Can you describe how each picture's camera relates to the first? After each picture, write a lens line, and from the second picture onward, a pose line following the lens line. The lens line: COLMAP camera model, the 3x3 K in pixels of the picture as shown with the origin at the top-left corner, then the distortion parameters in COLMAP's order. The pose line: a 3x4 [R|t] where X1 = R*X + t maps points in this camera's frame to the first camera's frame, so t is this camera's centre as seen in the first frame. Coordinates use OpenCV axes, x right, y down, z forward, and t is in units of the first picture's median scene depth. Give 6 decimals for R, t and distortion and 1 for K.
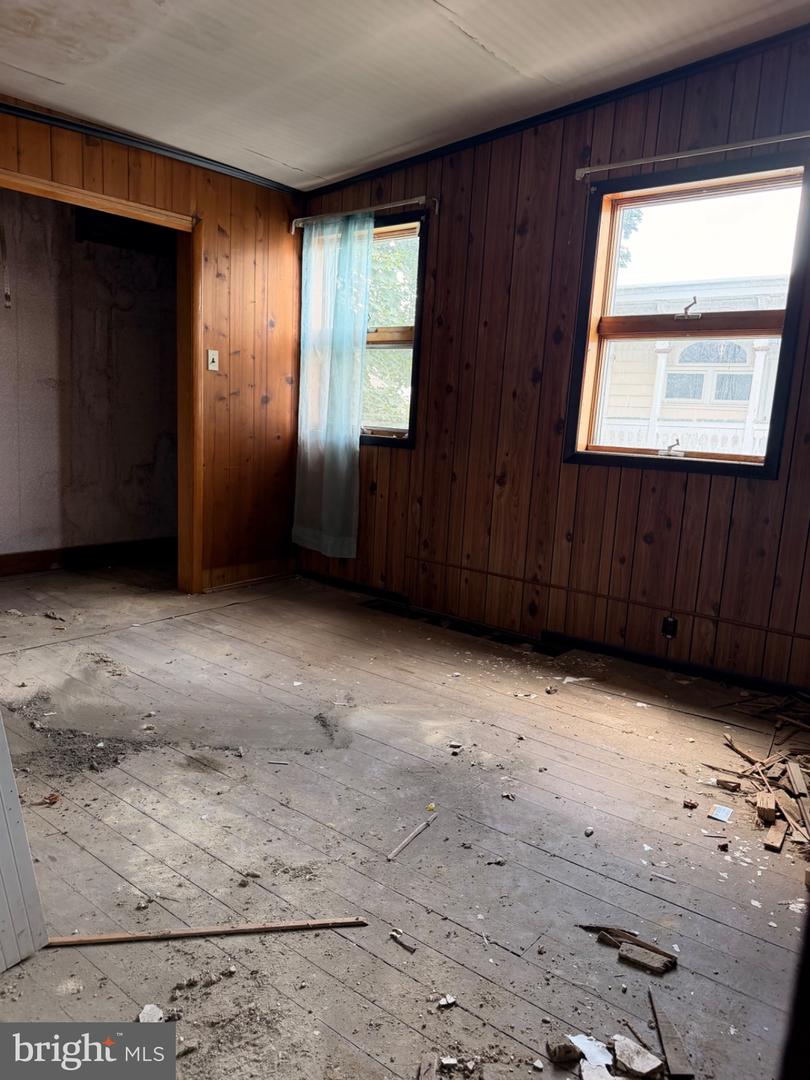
lens RADIAL K [[767.9, 0, 405.0], [0, 767.9, 540.0], [0, 0, 1]] dist [0.065958, -0.093533]
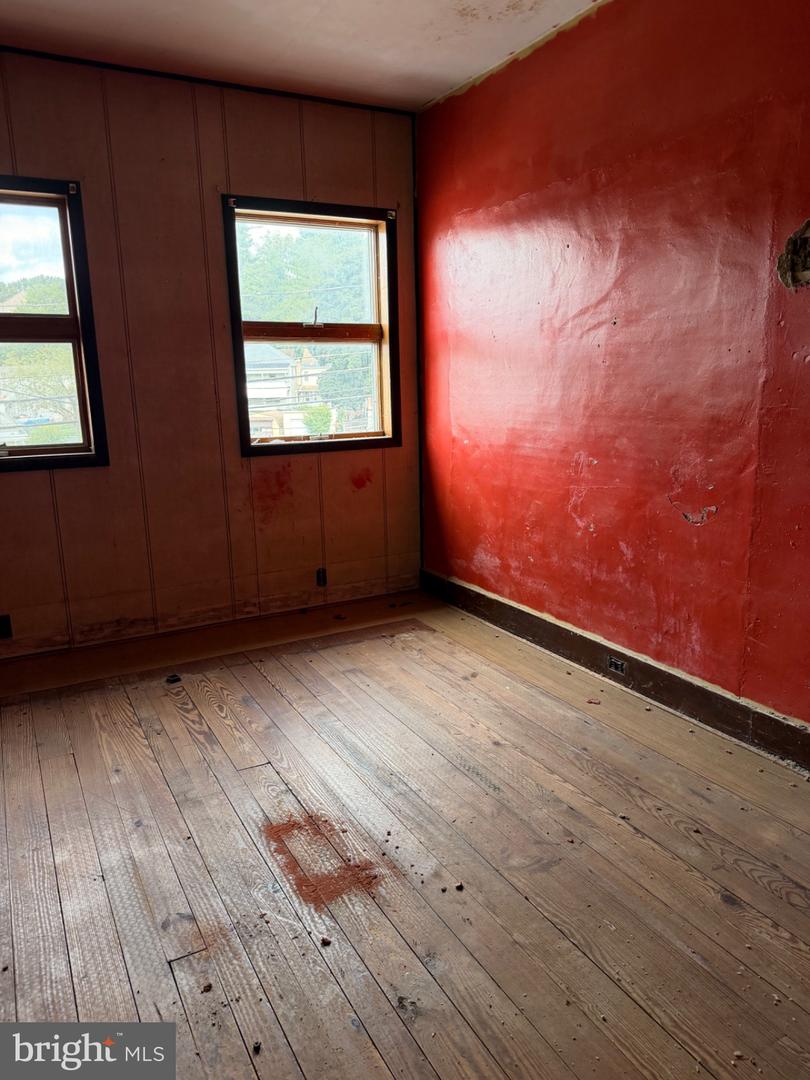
lens RADIAL K [[767.9, 0, 405.0], [0, 767.9, 540.0], [0, 0, 1]] dist [0.065958, -0.093533]
pose [[0.373592, -0.214772, 0.902387, -0.796567], [0.209894, 0.967167, 0.143293, -0.111014], [-0.903534, 0.135872, 0.406405, 0.447607]]
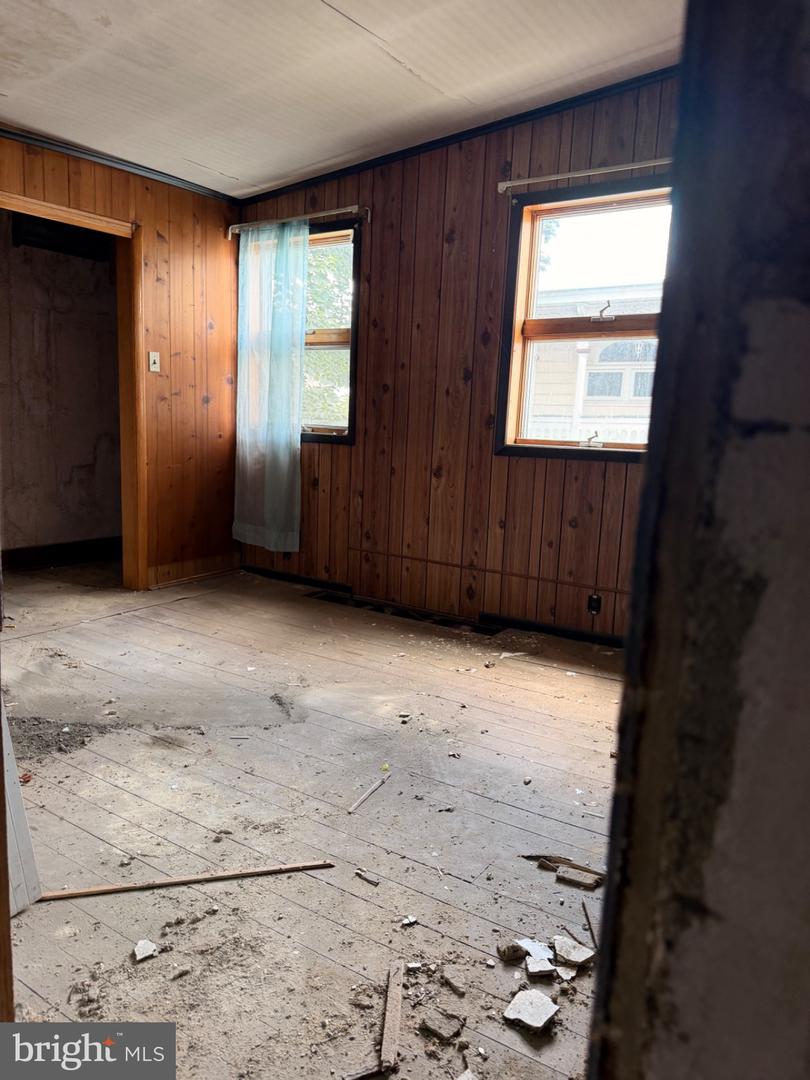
lens RADIAL K [[764.8, 0, 405.6], [0, 764.8, 533.0], [0, 0, 1]] dist [0.063140, -0.094212]
pose [[0.995881, -0.026255, 0.086790, -0.014272], [0.027058, 0.999601, -0.008099, 0.014313], [-0.086543, 0.010414, 0.996194, -0.054789]]
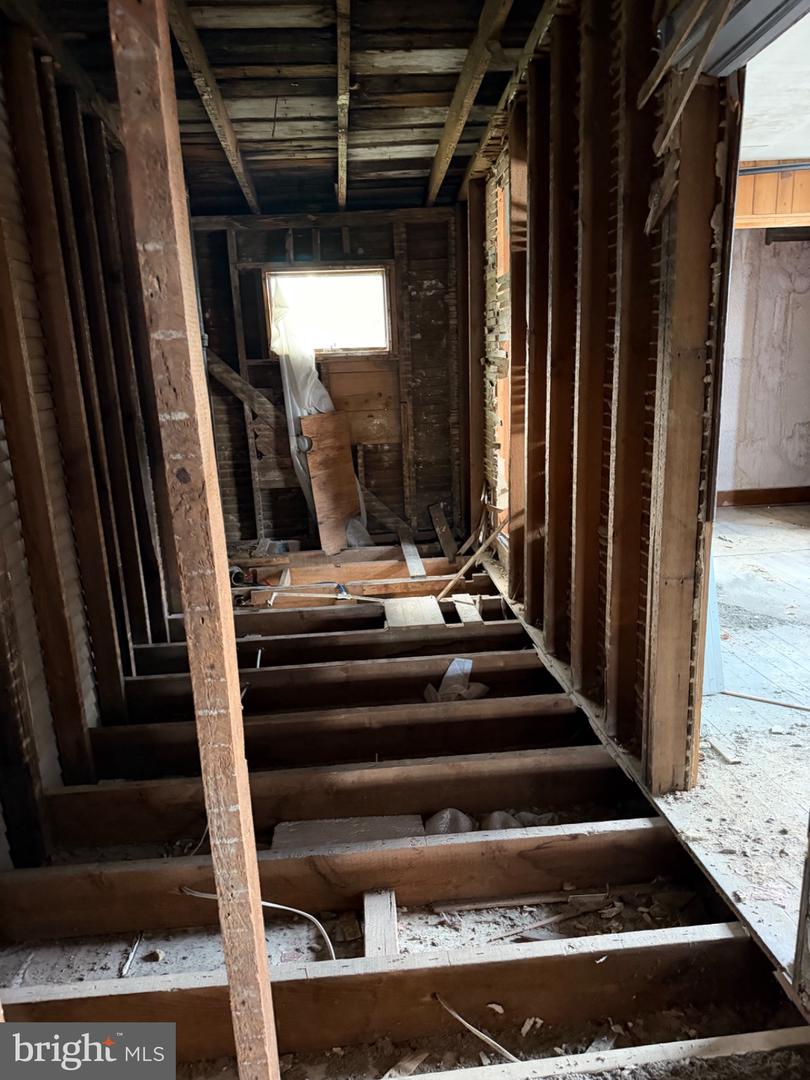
lens RADIAL K [[767.9, 0, 405.0], [0, 767.9, 540.0], [0, 0, 1]] dist [0.065958, -0.093533]
pose [[0.694965, 0.090210, -0.713362, 0.137337], [-0.044043, 0.995577, 0.082990, 0.013702], [0.717693, -0.026257, 0.695864, -0.377230]]
